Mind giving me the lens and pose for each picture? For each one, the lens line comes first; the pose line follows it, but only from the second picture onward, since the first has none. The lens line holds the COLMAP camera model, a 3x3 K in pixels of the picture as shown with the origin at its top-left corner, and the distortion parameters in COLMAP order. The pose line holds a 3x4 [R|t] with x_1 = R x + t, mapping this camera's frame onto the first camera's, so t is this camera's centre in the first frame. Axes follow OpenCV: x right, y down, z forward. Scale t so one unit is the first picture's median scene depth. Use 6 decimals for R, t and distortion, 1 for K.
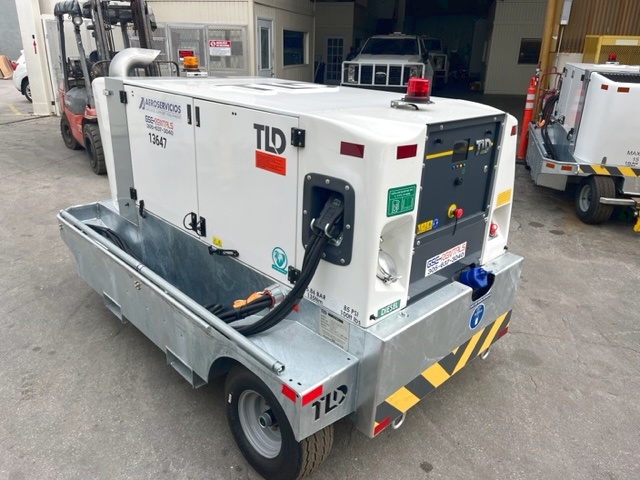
lens RADIAL K [[475.7, 0, 320.0], [0, 475.7, 240.0], [0, 0, 1]] dist [0.064150, -0.093949]
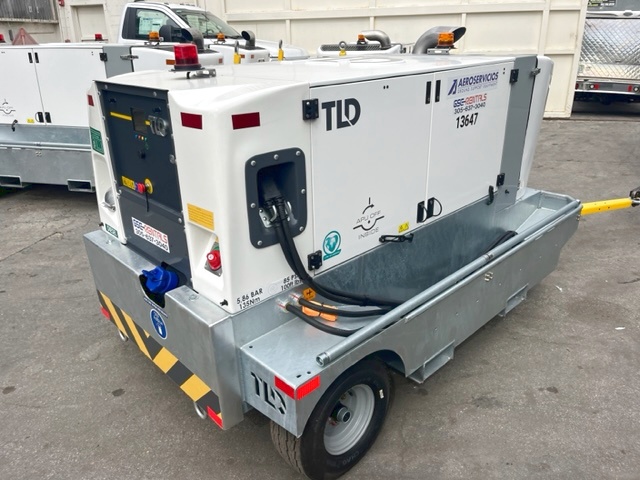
lens RADIAL K [[475.7, 0, 320.0], [0, 475.7, 240.0], [0, 0, 1]] dist [0.064150, -0.093949]
pose [[-0.017047, 0.360731, -0.932514, 1.186944], [-0.350525, 0.871302, 0.343459, -0.410323], [0.936398, 0.332725, 0.111592, 1.245338]]
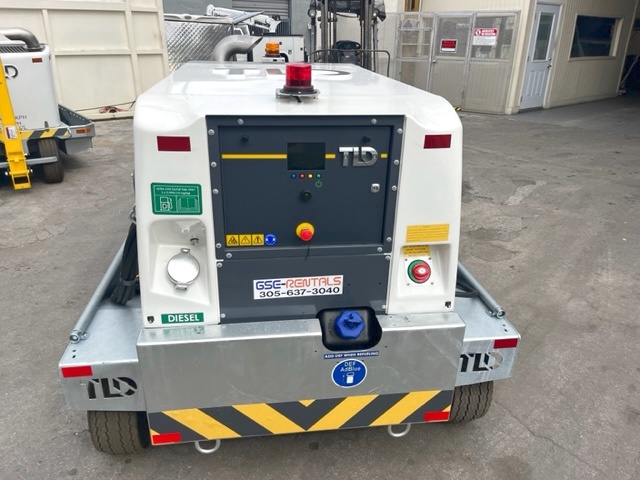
lens RADIAL K [[475.7, 0, 320.0], [0, 475.7, 240.0], [0, 0, 1]] dist [0.064150, -0.093949]
pose [[0.802480, 0.223309, -0.553316, 0.742527], [-0.214924, 0.973259, 0.081084, -0.115526], [0.556627, 0.053852, 0.829016, 0.350470]]
